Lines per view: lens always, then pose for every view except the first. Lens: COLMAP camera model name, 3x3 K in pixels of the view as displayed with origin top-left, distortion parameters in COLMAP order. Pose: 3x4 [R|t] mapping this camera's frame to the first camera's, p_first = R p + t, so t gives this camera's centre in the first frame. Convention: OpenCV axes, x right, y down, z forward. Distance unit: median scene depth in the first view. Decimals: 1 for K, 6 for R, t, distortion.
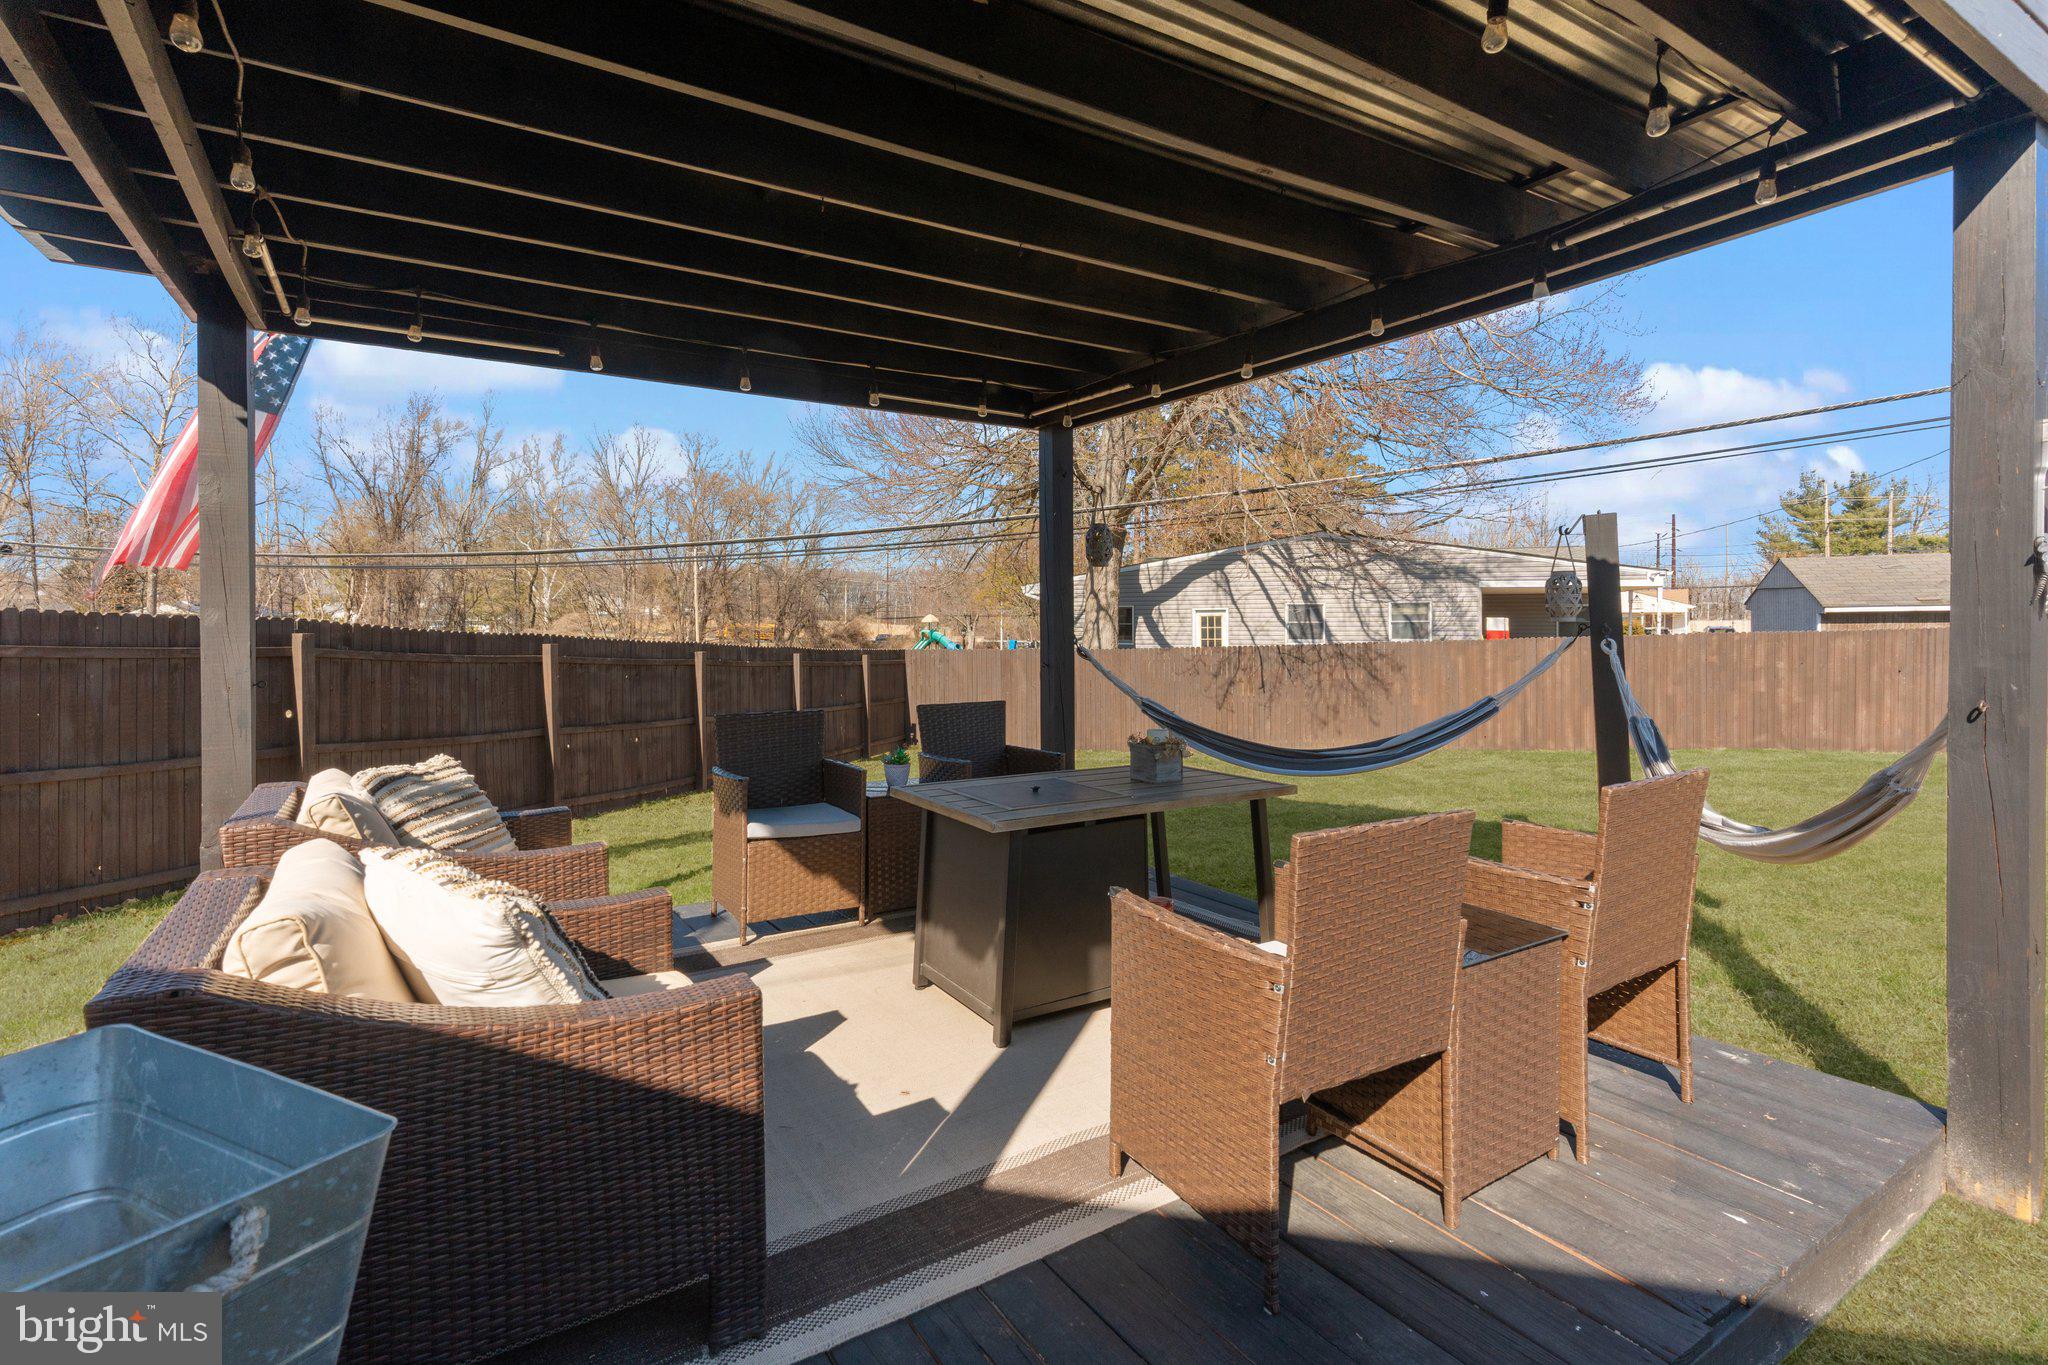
lens RADIAL K [[974.0, 0, 1030.2], [0, 974.0, 644.7], [0, 0, 1]] dist [0.001623, -0.000175]
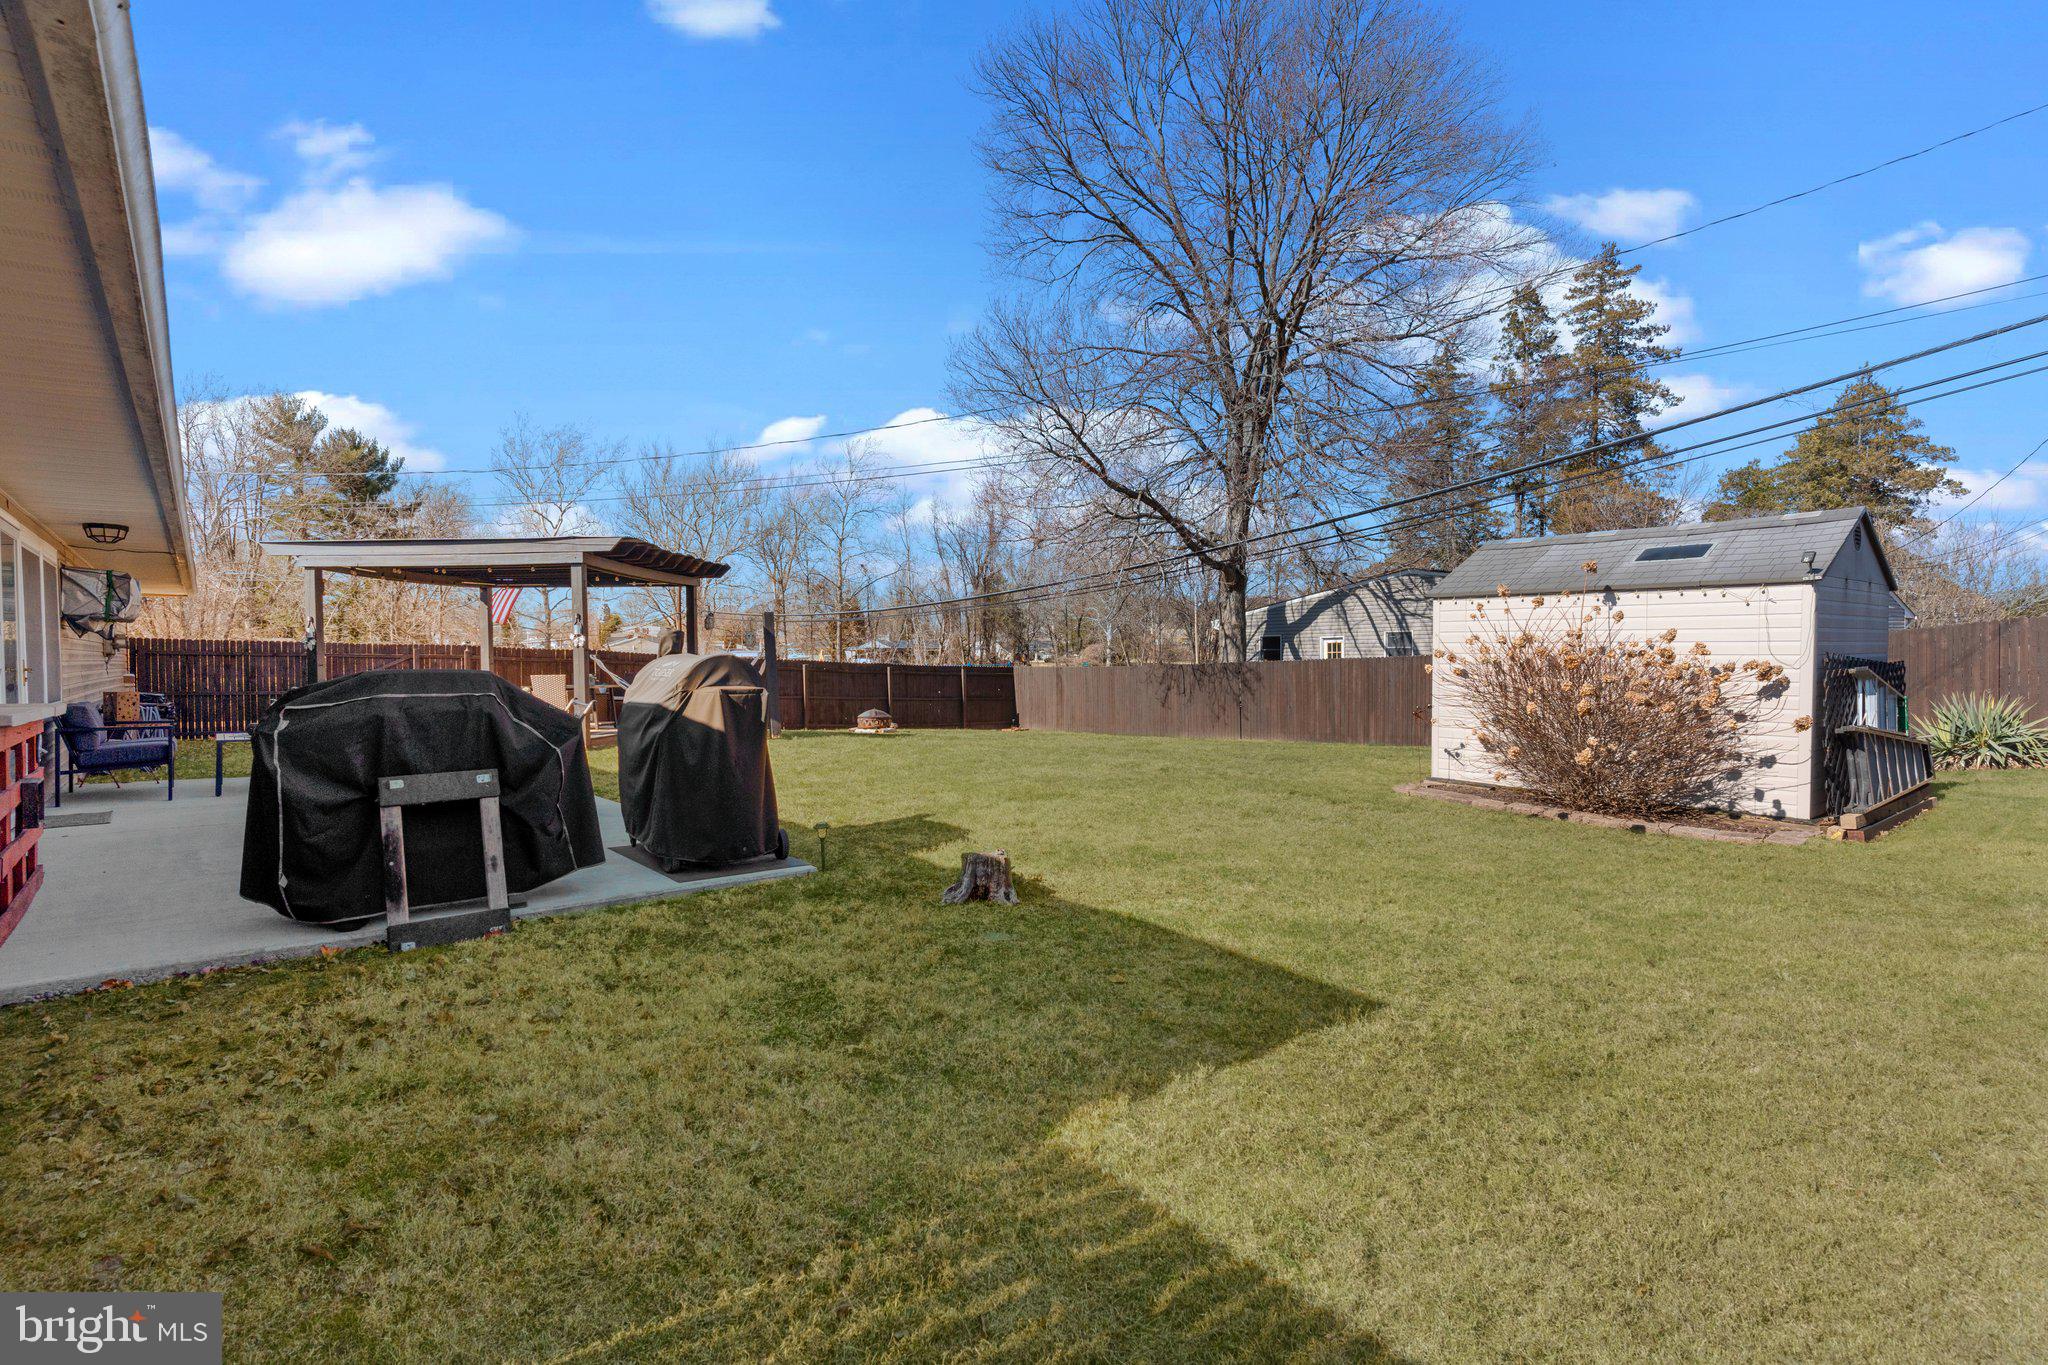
lens RADIAL K [[965.4, 0, 1026.4], [0, 965.4, 673.7], [0, 0, 1]] dist [-0.002637, -0.000492]
pose [[0.817611, 0.004018, -0.575757, 0.583848], [-0.003507, 0.999992, 0.001999, 0.009047], [0.575761, 0.000385, 0.817618, -0.200631]]
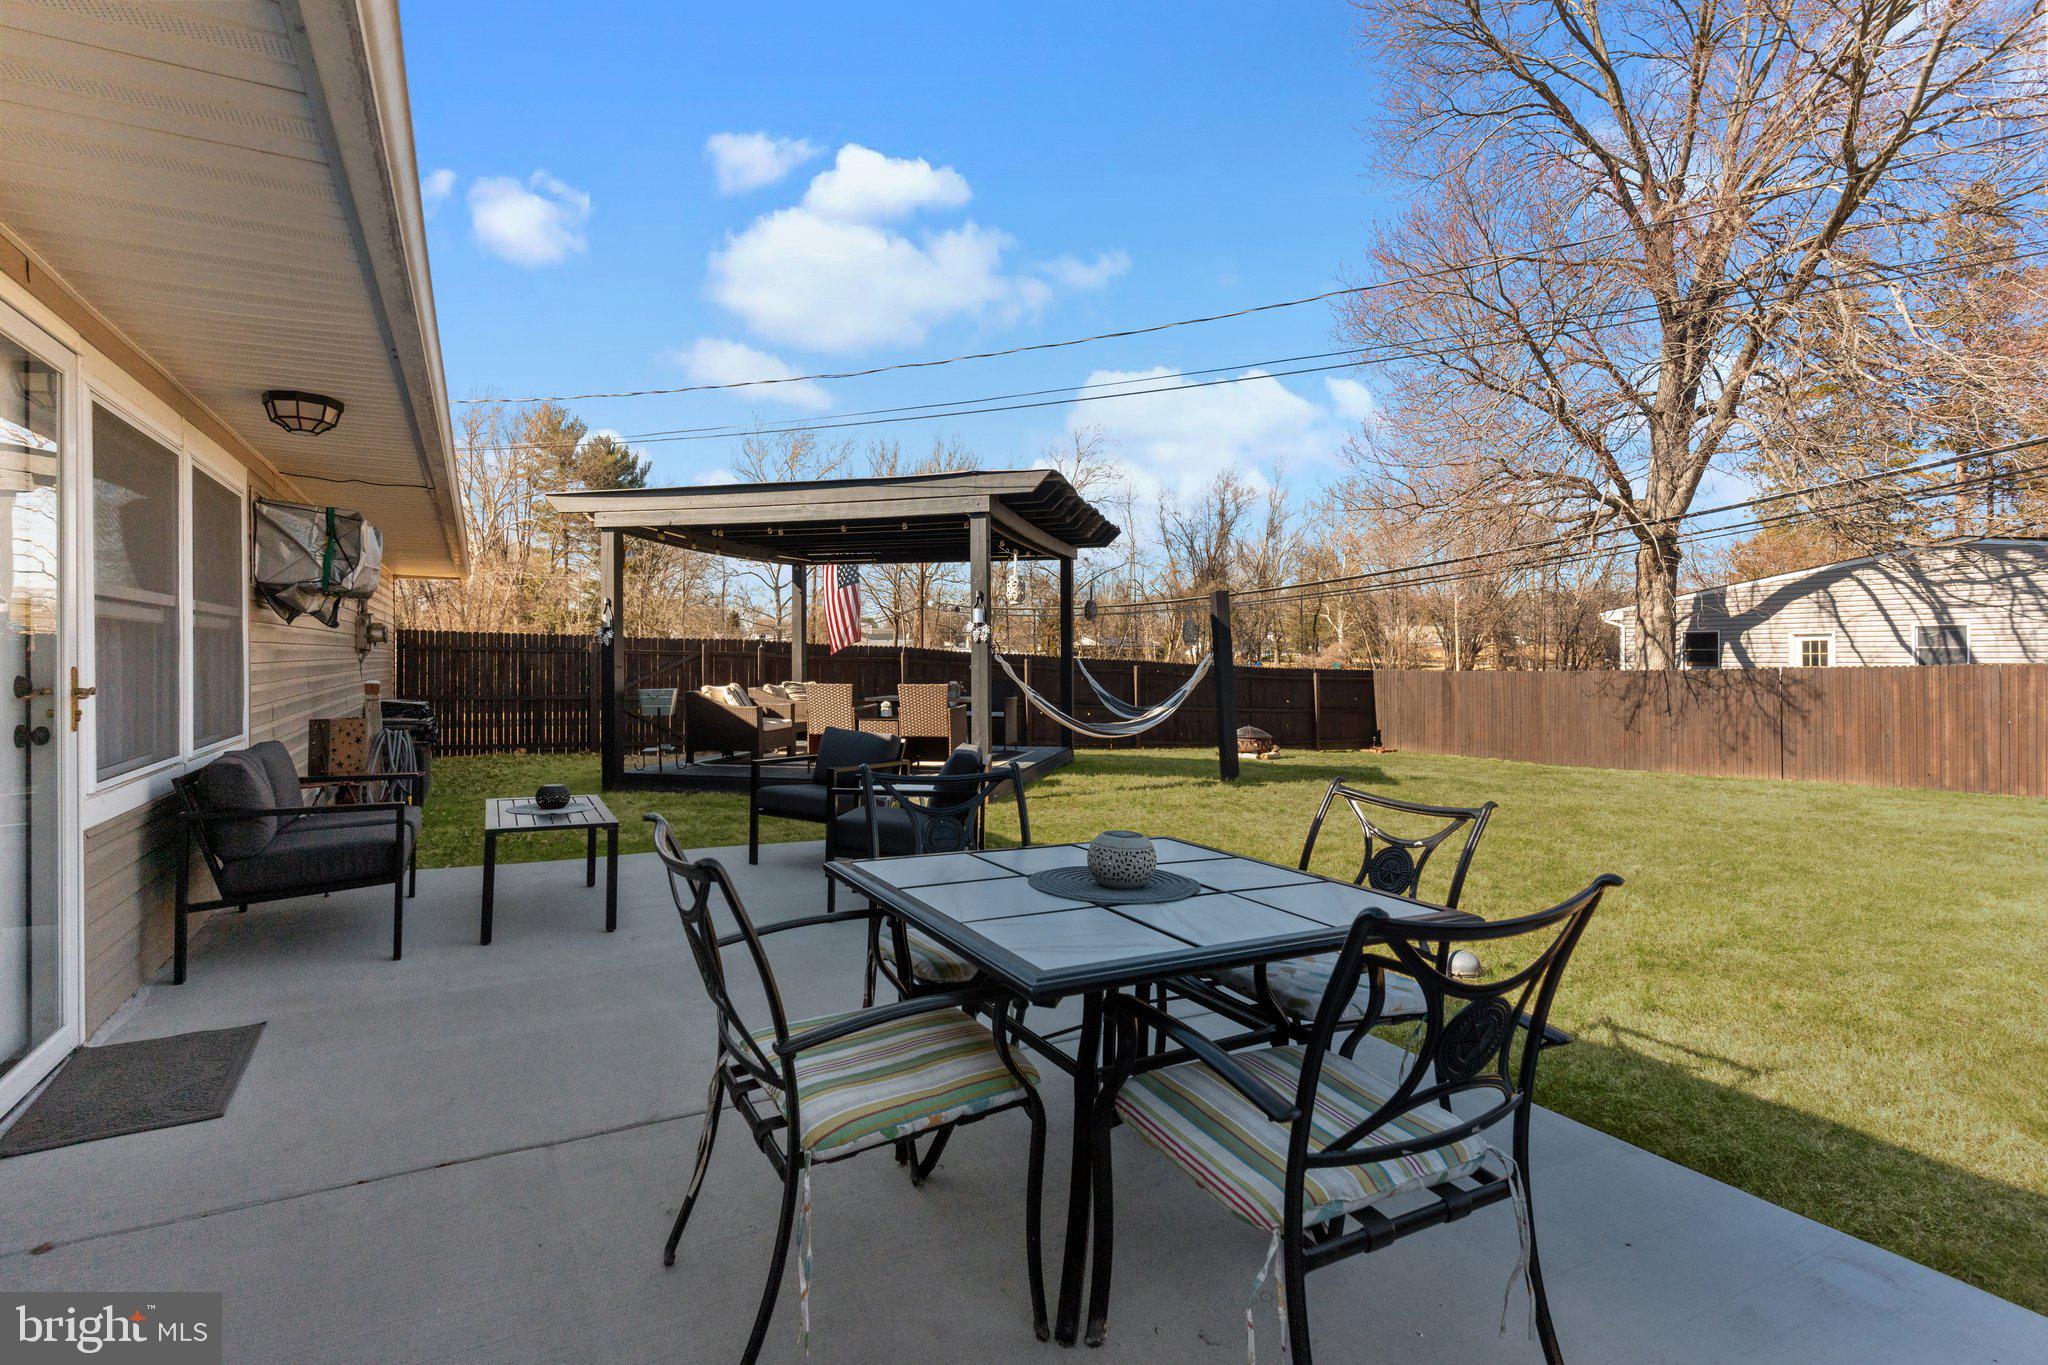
lens RADIAL K [[974.0, 0, 1030.2], [0, 974.0, 644.7], [0, 0, 1]] dist [0.001623, -0.000175]
pose [[0.692235, -0.007672, -0.721632, 0.347386], [-0.013617, 0.999627, -0.023689, 0.004970], [0.721544, 0.026225, 0.691872, -0.138223]]
